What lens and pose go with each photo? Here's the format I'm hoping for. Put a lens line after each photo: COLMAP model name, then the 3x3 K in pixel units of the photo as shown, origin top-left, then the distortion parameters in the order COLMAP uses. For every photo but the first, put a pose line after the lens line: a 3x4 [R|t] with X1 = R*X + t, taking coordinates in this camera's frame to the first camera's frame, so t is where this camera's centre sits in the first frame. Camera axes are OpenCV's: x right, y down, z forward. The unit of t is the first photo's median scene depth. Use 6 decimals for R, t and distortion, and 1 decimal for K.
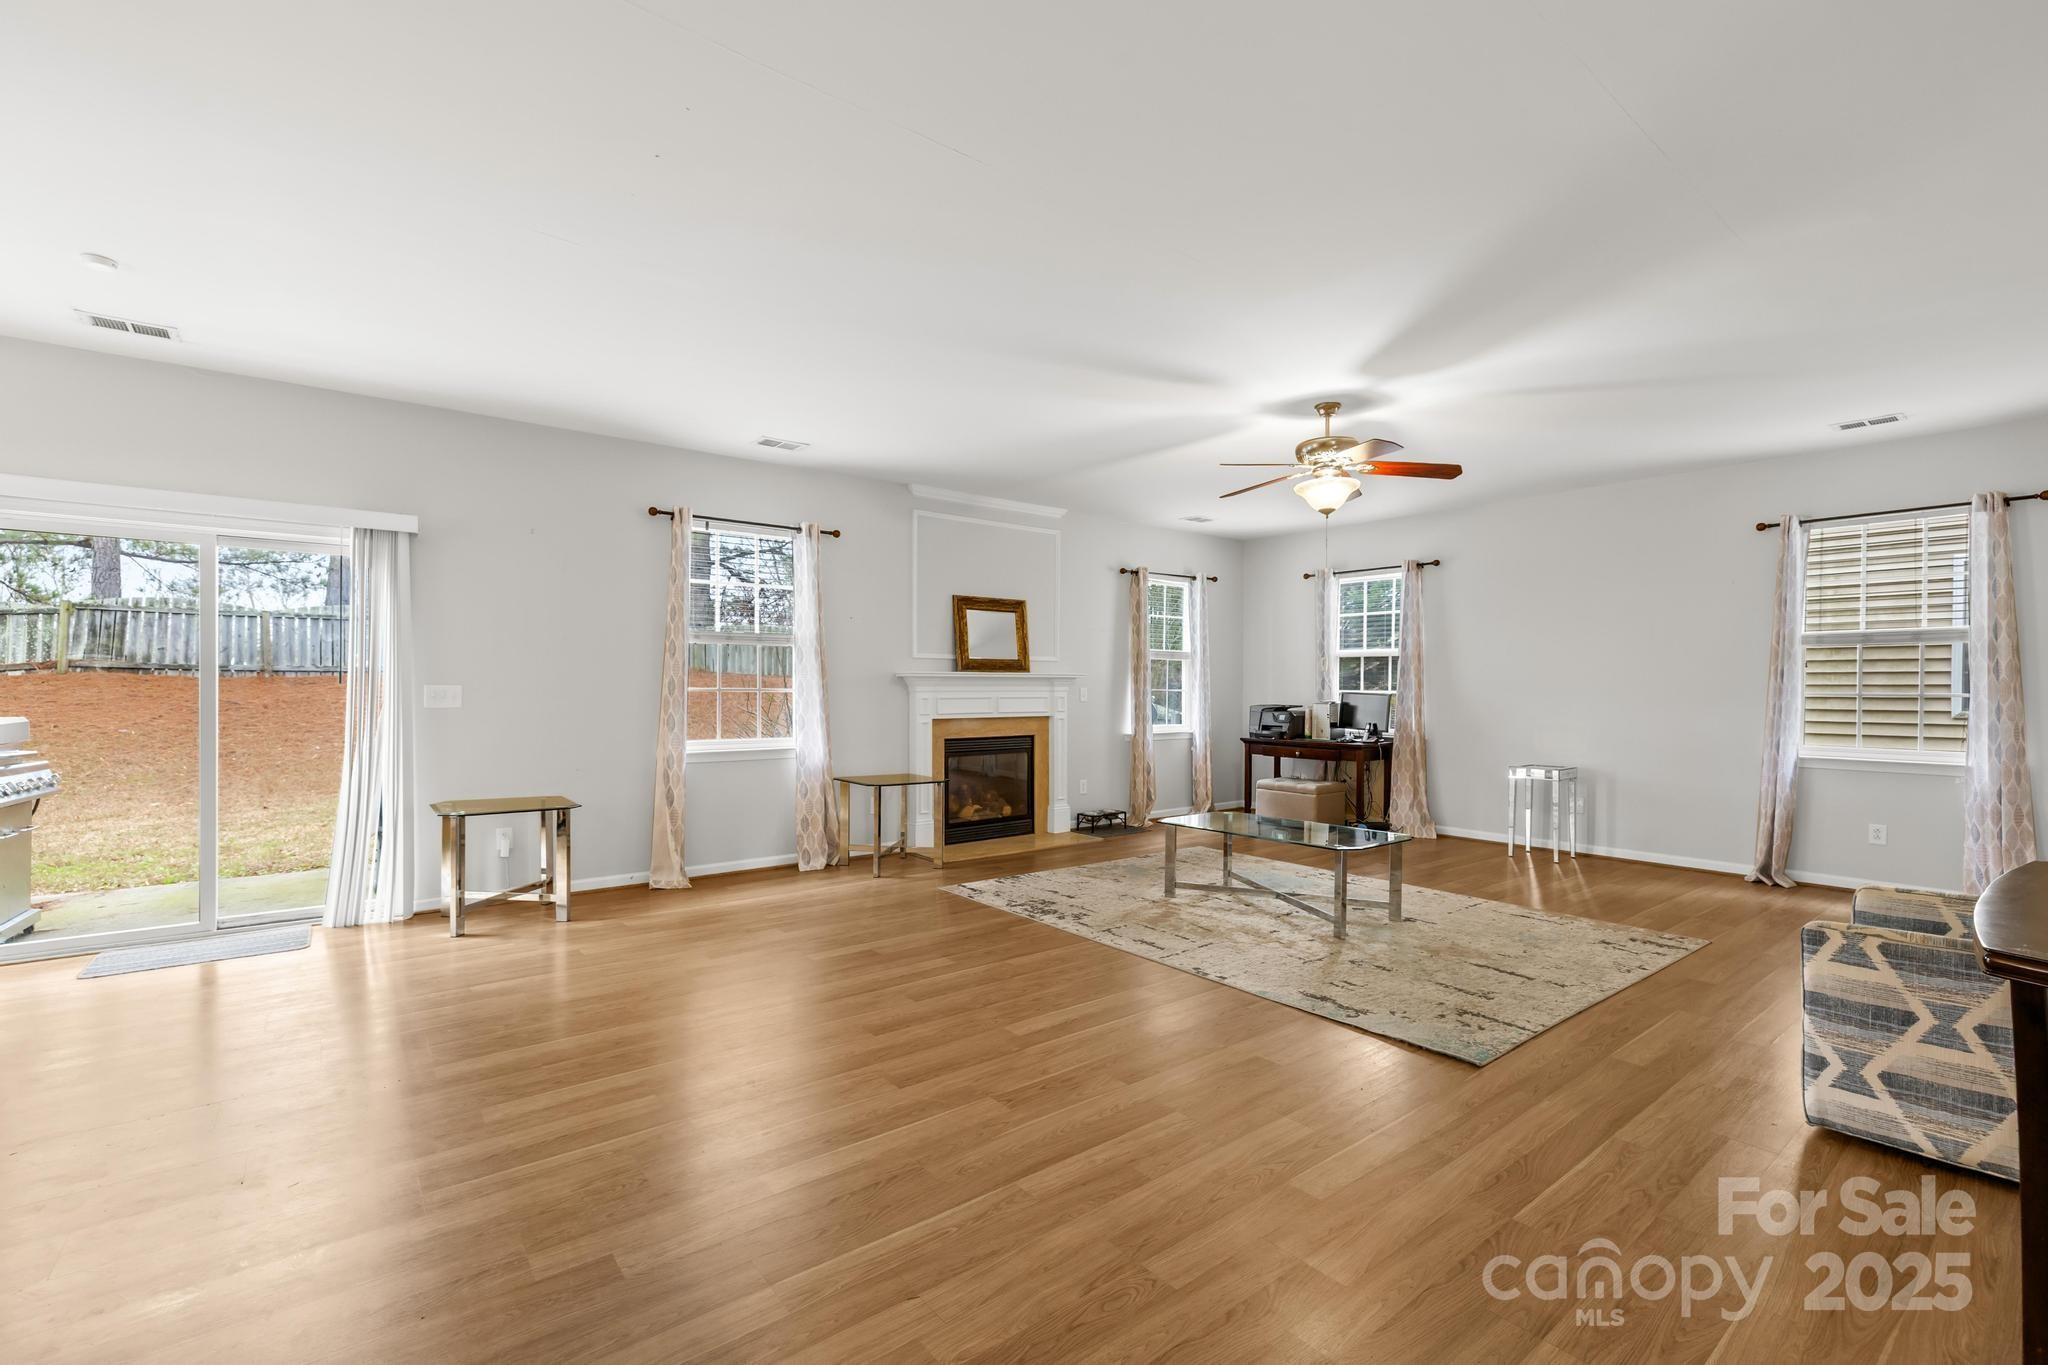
lens RADIAL K [[869.5, 0, 1005.6], [0, 869.5, 693.8], [0, 0, 1]] dist [0.000630, 0.000063]
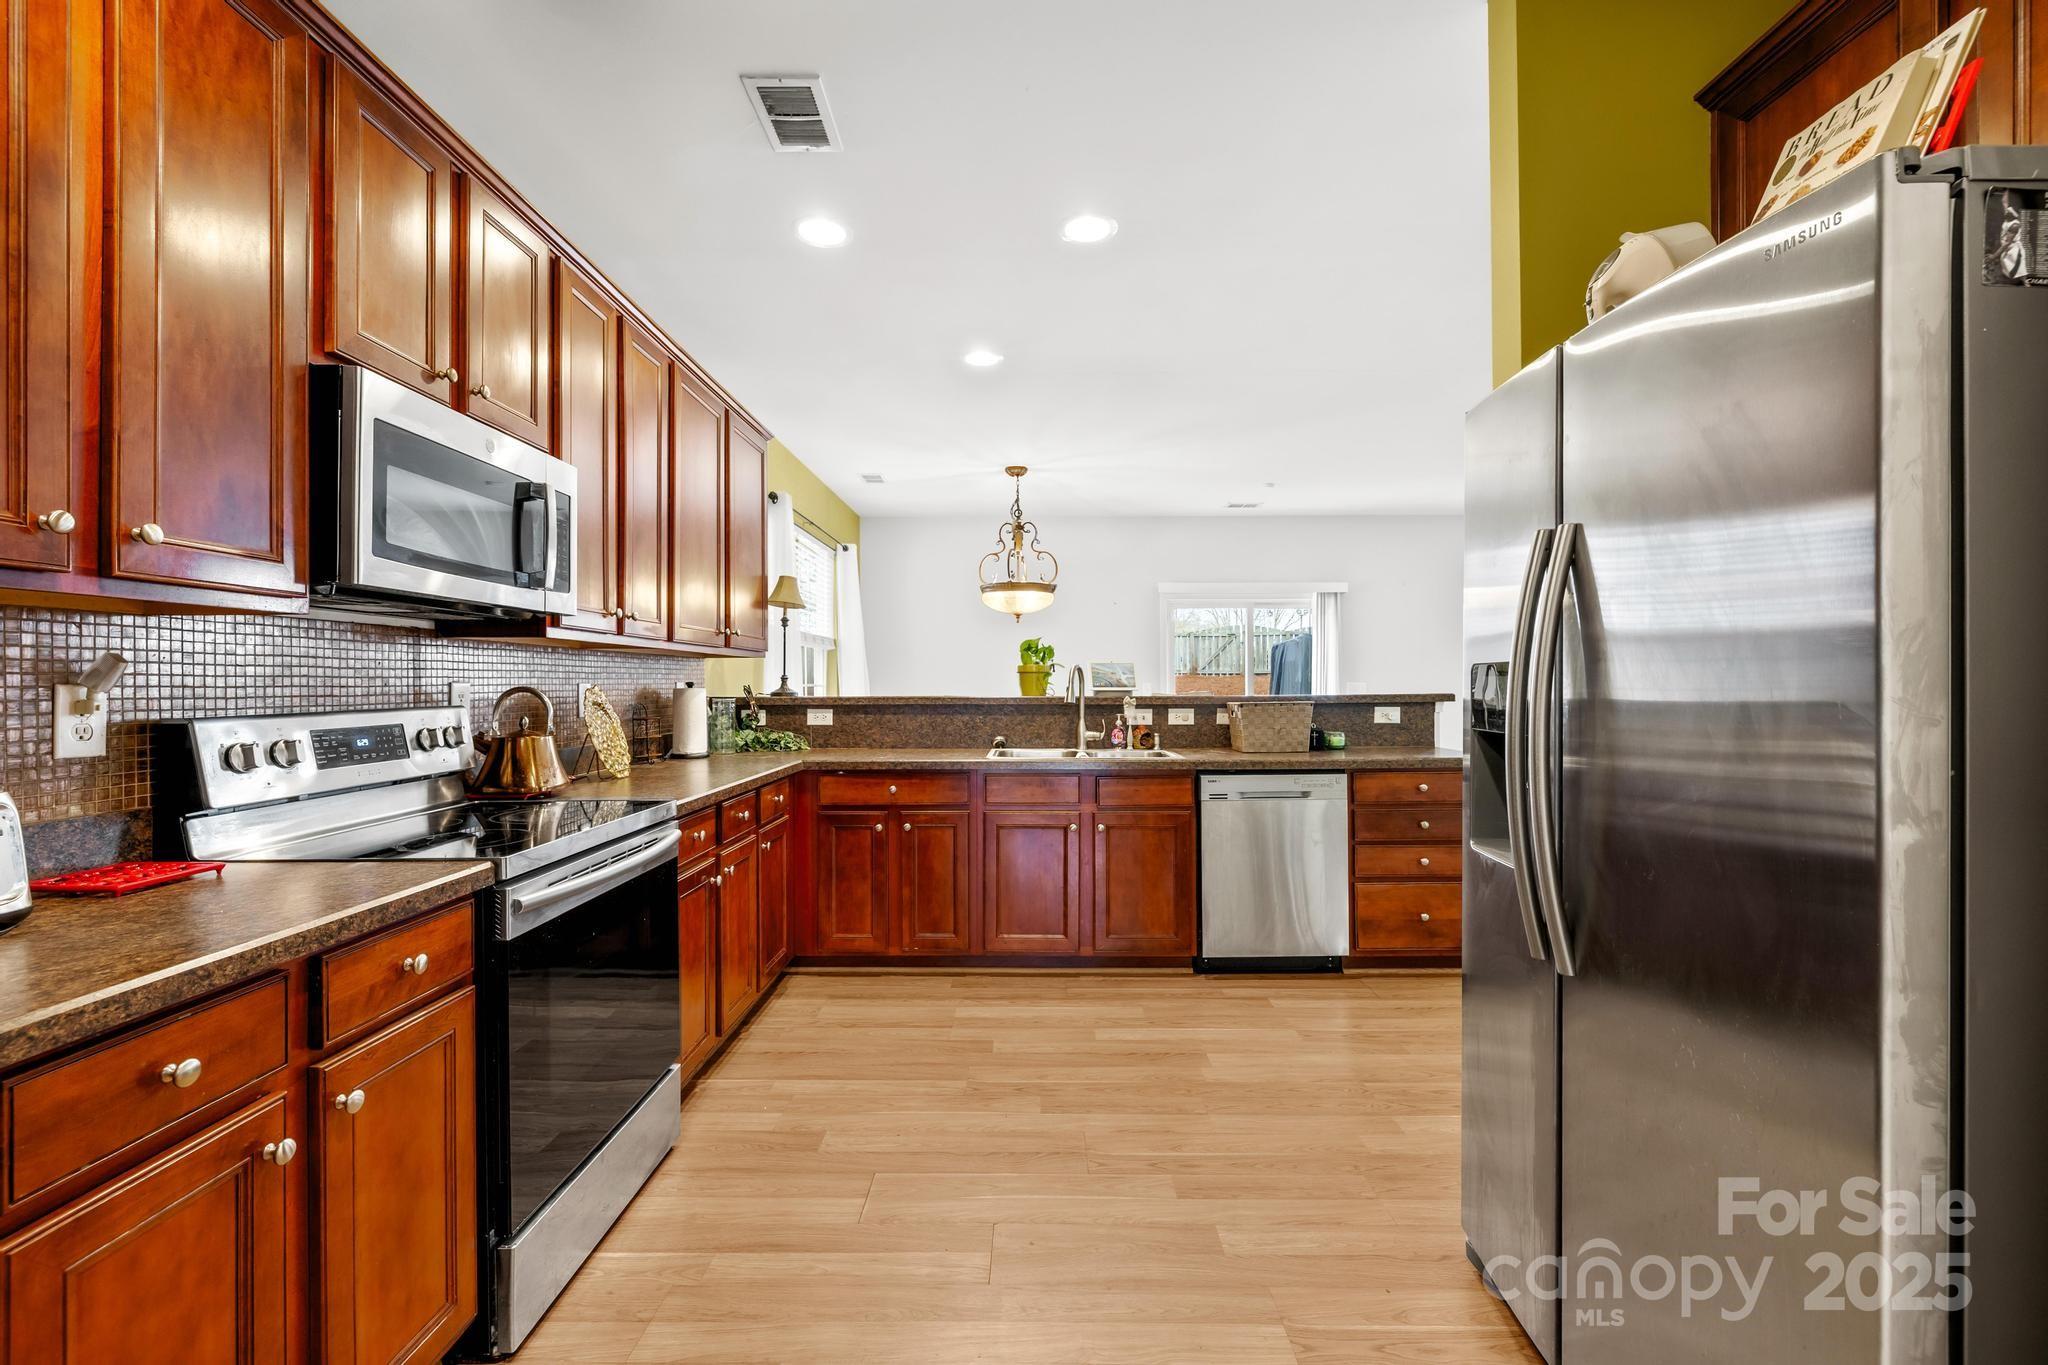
lens RADIAL K [[869.5, 0, 1009.1], [0, 869.5, 679.1], [0, 0, 1]] dist [0.000630, 0.000063]
pose [[0.778593, -0.011834, -0.627418, -0.095081], [0.003971, 0.999895, -0.013932, 0.002941], [0.627517, 0.008356, 0.778558, -0.467398]]
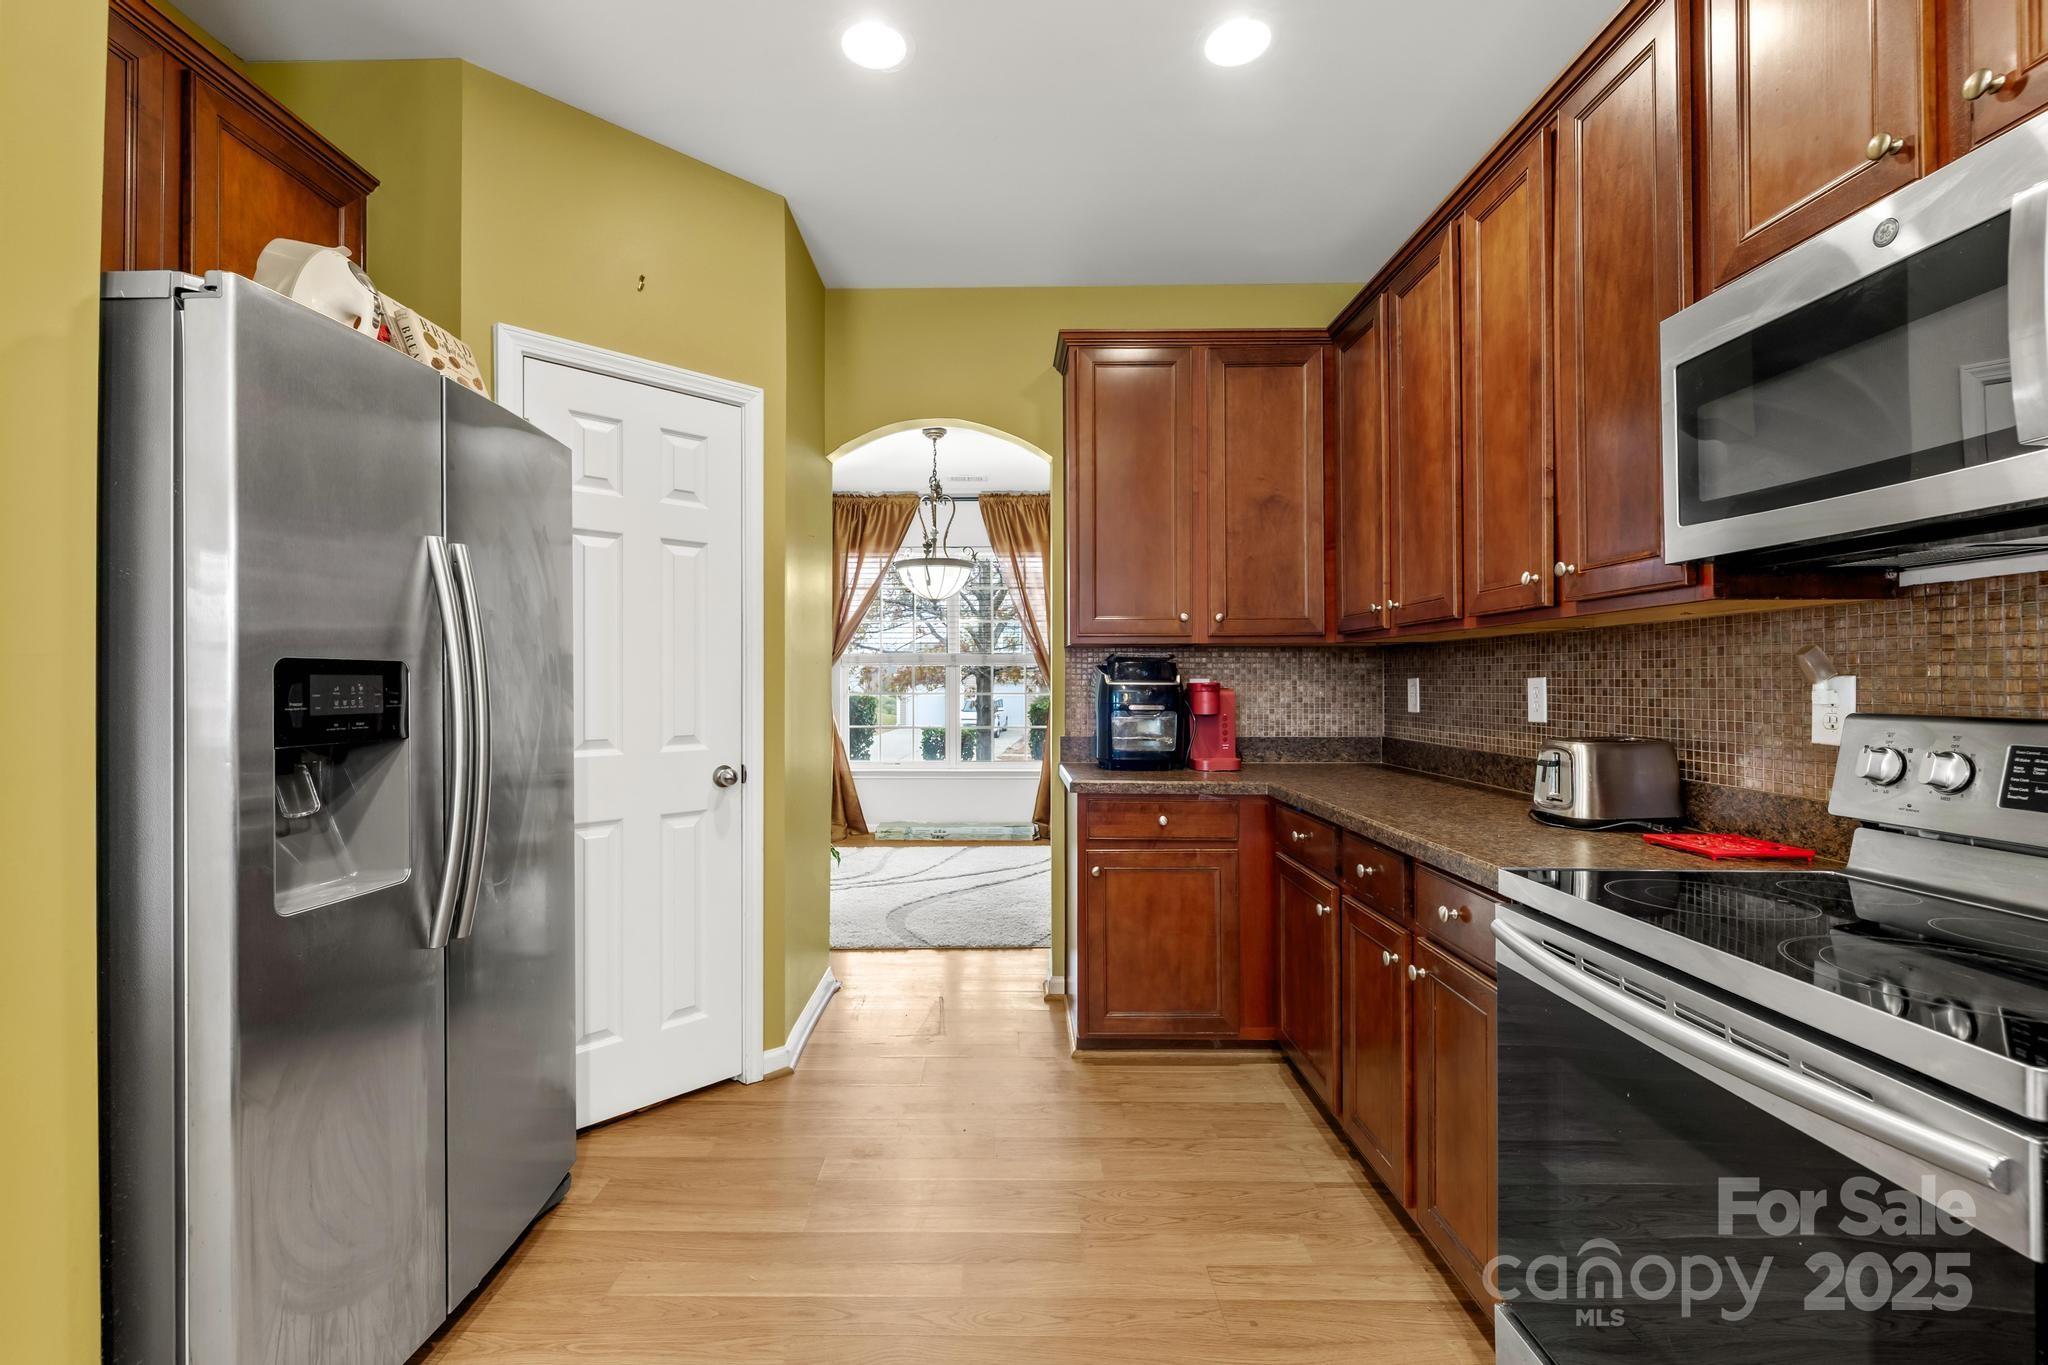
lens RADIAL K [[869.5, 0, 944.8], [0, 869.5, 672.9], [0, 0, 1]] dist [0.000630, 0.000063]
pose [[-0.799129, 0.001225, 0.601159, -0.353082], [0.001832, 0.999998, 0.000398, -0.000883], [-0.601157, 0.001419, -0.799129, -0.137204]]
